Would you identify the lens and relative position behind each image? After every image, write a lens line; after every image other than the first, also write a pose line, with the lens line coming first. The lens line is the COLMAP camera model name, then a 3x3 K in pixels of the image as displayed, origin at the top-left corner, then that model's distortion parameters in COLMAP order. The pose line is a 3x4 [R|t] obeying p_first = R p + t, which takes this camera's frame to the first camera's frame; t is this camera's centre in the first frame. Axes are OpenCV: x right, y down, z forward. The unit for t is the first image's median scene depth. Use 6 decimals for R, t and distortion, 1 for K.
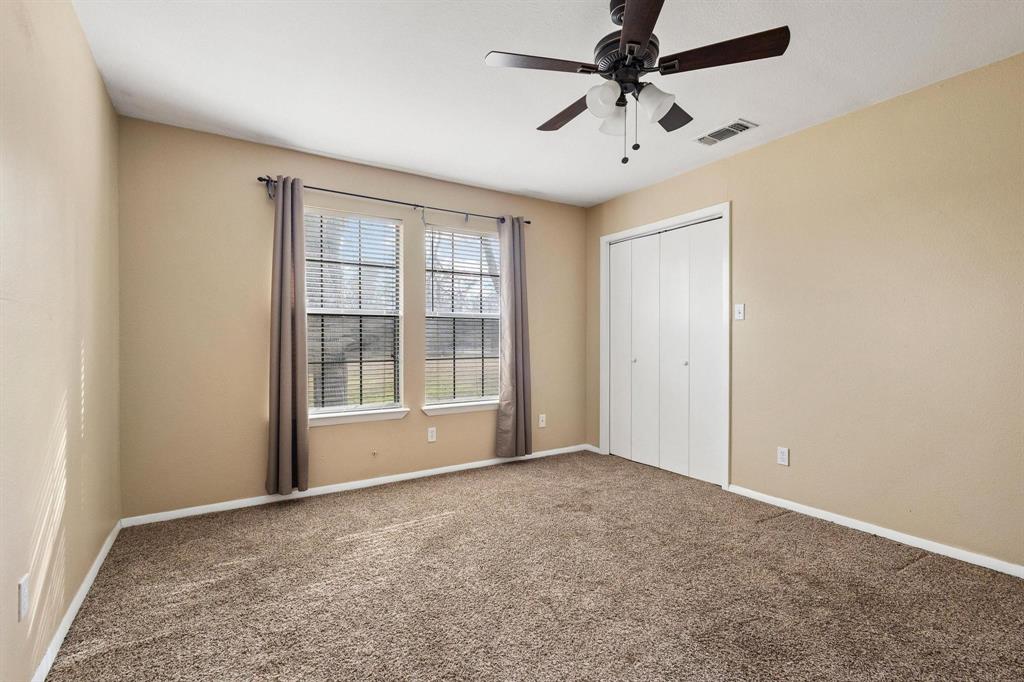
lens RADIAL K [[467.2, 0, 512.0], [0, 467.2, 341.0], [0, 0, 1]] dist [0.000583, -0.000146]
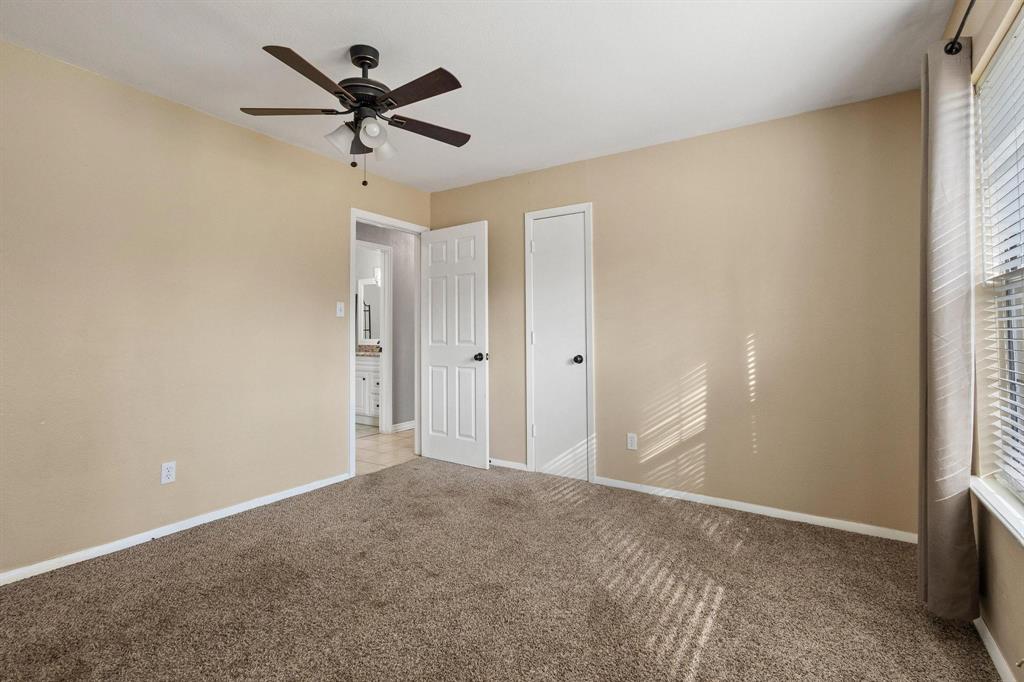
lens RADIAL K [[467.2, 0, 512.0], [0, 467.2, 341.0], [0, 0, 1]] dist [0.000583, -0.000146]
pose [[-0.915260, 0.005695, -0.402824, 0.271967], [0.002397, 0.999959, 0.008690, 0.000690], [0.402857, 0.006989, -0.915236, 1.626384]]
